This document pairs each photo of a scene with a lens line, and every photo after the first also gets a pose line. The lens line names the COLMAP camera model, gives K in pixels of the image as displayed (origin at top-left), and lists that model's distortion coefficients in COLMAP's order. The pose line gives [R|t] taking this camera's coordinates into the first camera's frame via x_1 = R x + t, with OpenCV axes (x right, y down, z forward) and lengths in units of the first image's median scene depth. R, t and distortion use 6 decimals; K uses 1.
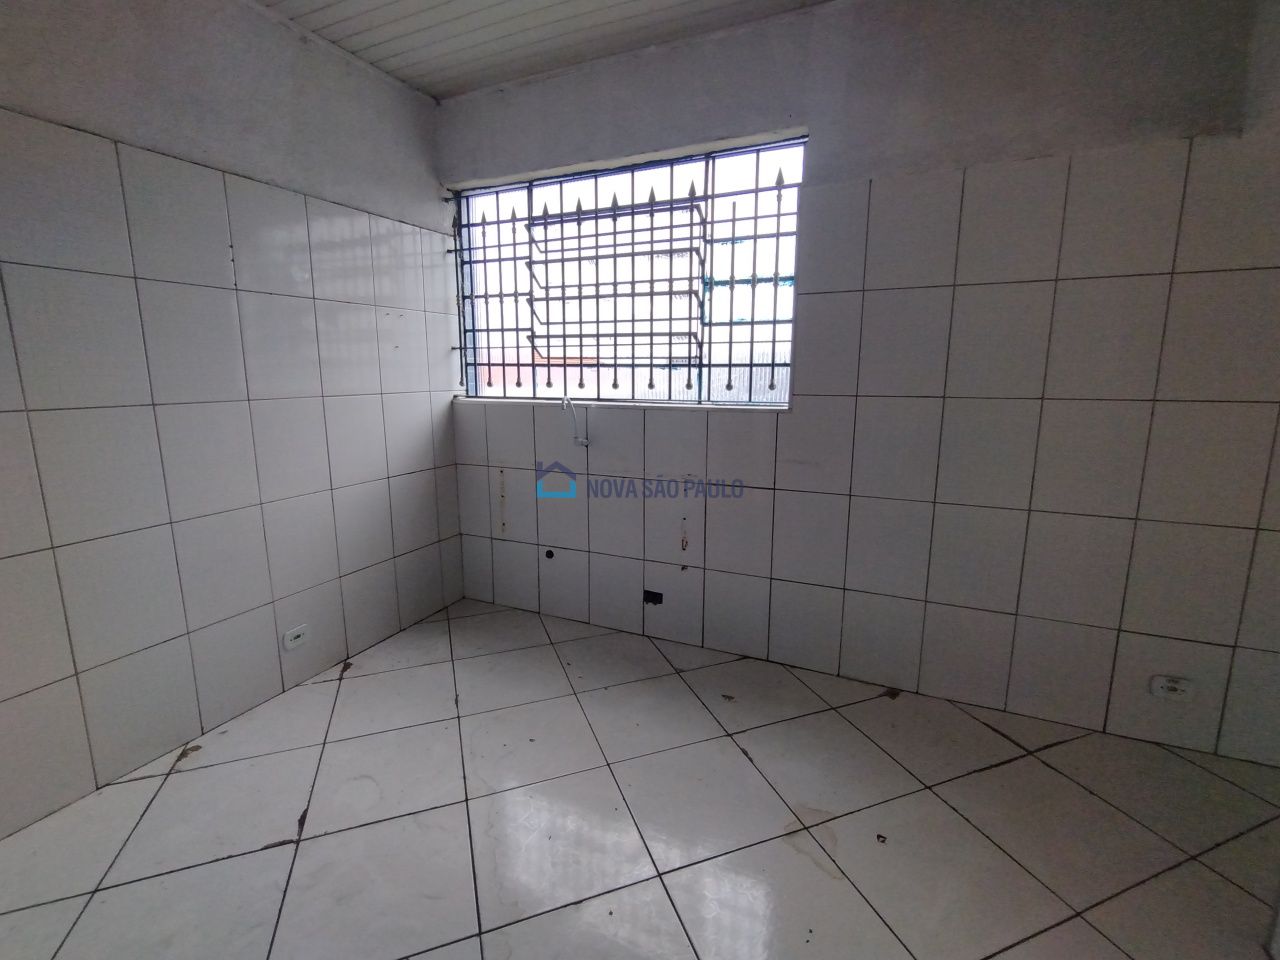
lens RADIAL K [[582.6, 0, 638.7], [0, 582.6, 473.4], [0, 0, 1]] dist [-0.002312, 0.000330]
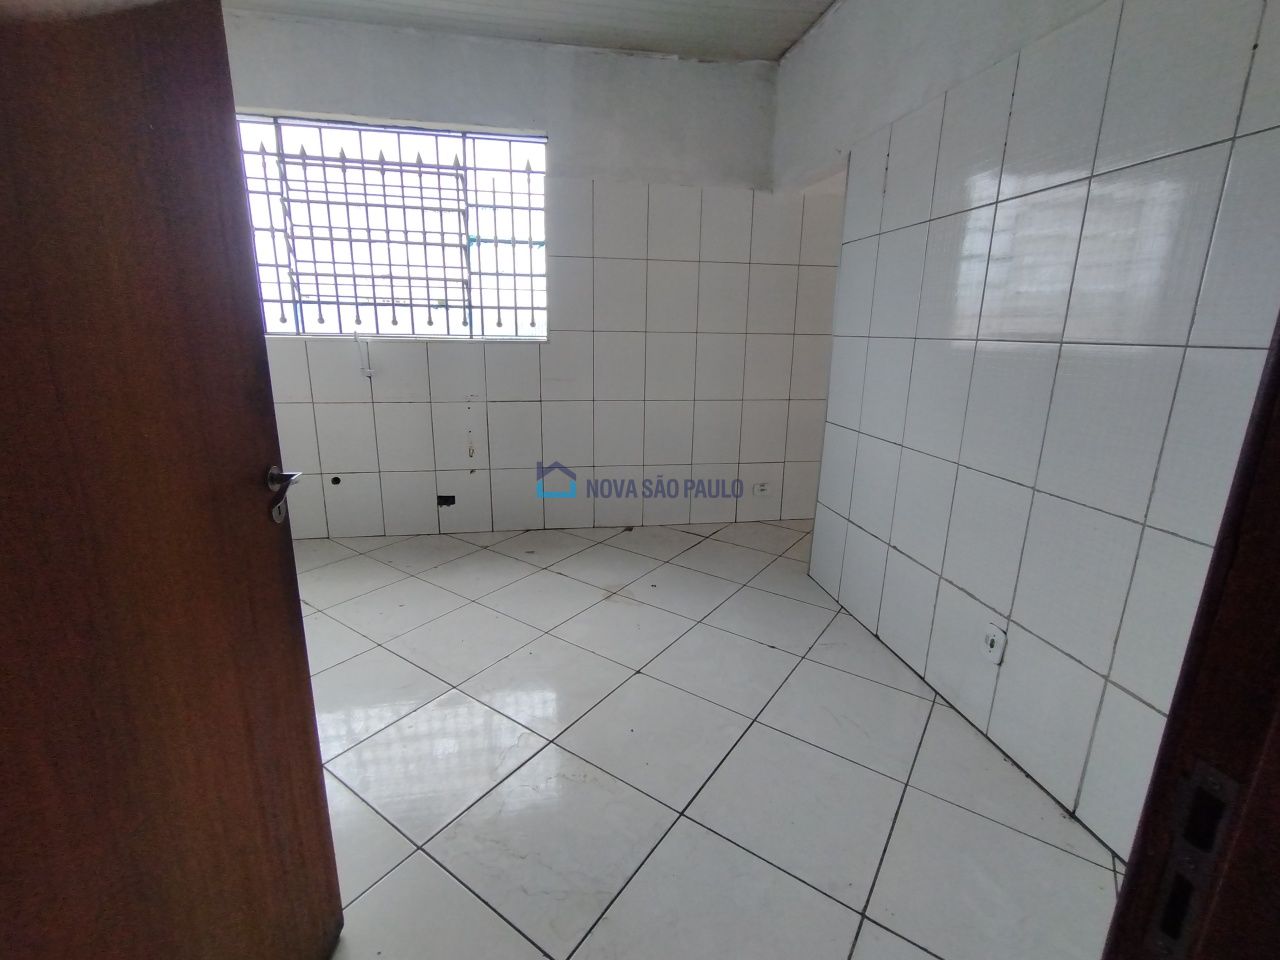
lens RADIAL K [[582.6, 0, 631.7], [0, 582.6, 481.6], [0, 0, 1]] dist [-0.002312, 0.000330]
pose [[0.822965, -0.122434, 0.554742, -0.370614], [0.082181, 0.991886, 0.096997, 0.098864], [-0.562117, -0.034236, 0.826349, -0.251347]]
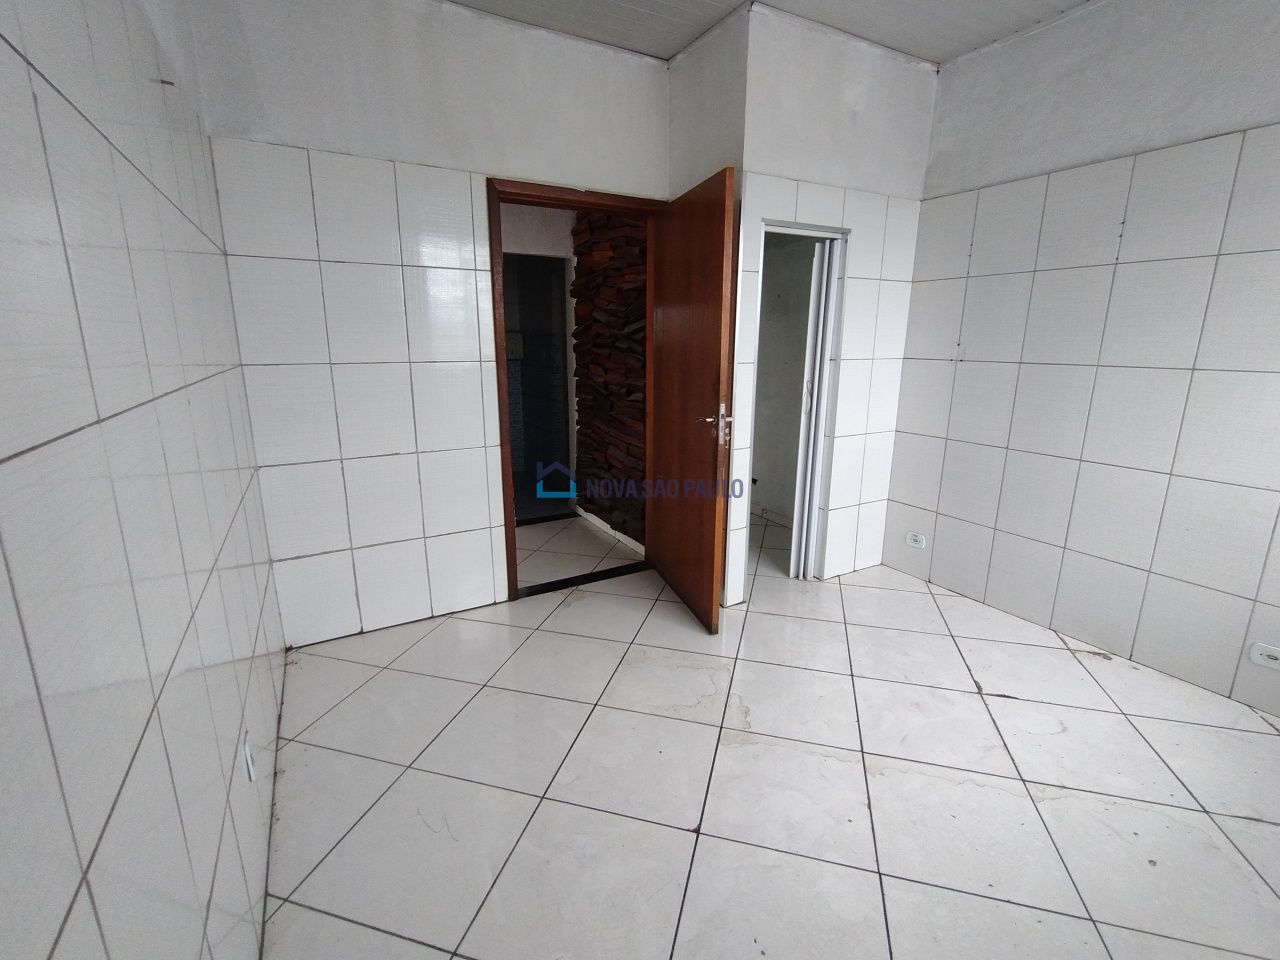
lens RADIAL K [[582.6, 0, 634.5], [0, 582.6, 472.7], [0, 0, 1]] dist [-0.002312, 0.000330]
pose [[-0.595847, 0.182693, -0.782042, 0.561297], [-0.140897, 0.934897, 0.325753, -0.111950], [0.790642, 0.304286, -0.531314, 0.615034]]
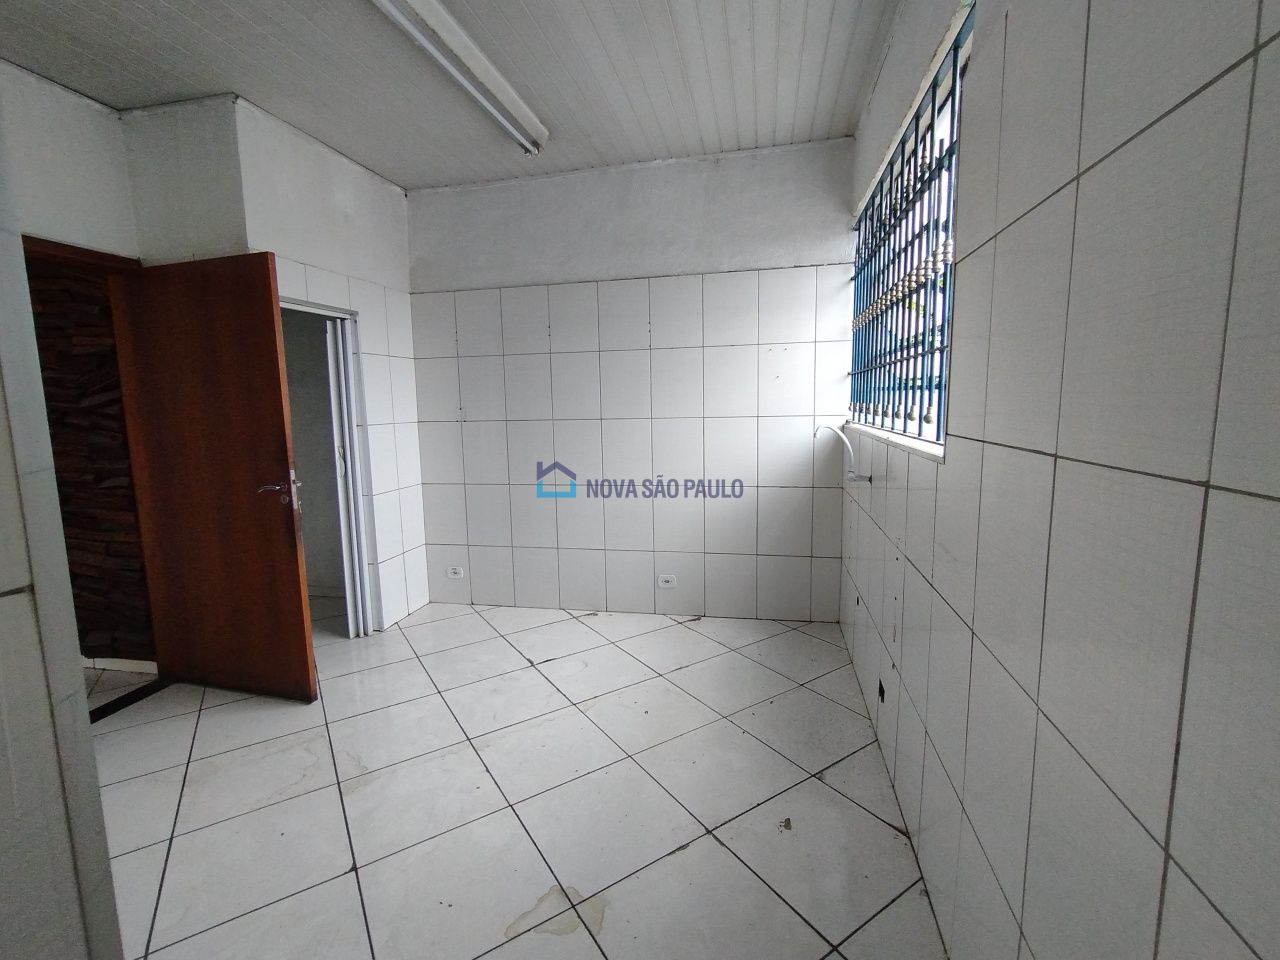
lens RADIAL K [[582.6, 0, 640.6], [0, 582.6, 474.3], [0, 0, 1]] dist [-0.002312, 0.000330]
pose [[0.211183, 0.117856, -0.970315, 0.756347], [-0.148952, 0.984990, 0.087220, -0.096983], [0.966031, 0.126111, 0.225568, 0.558562]]
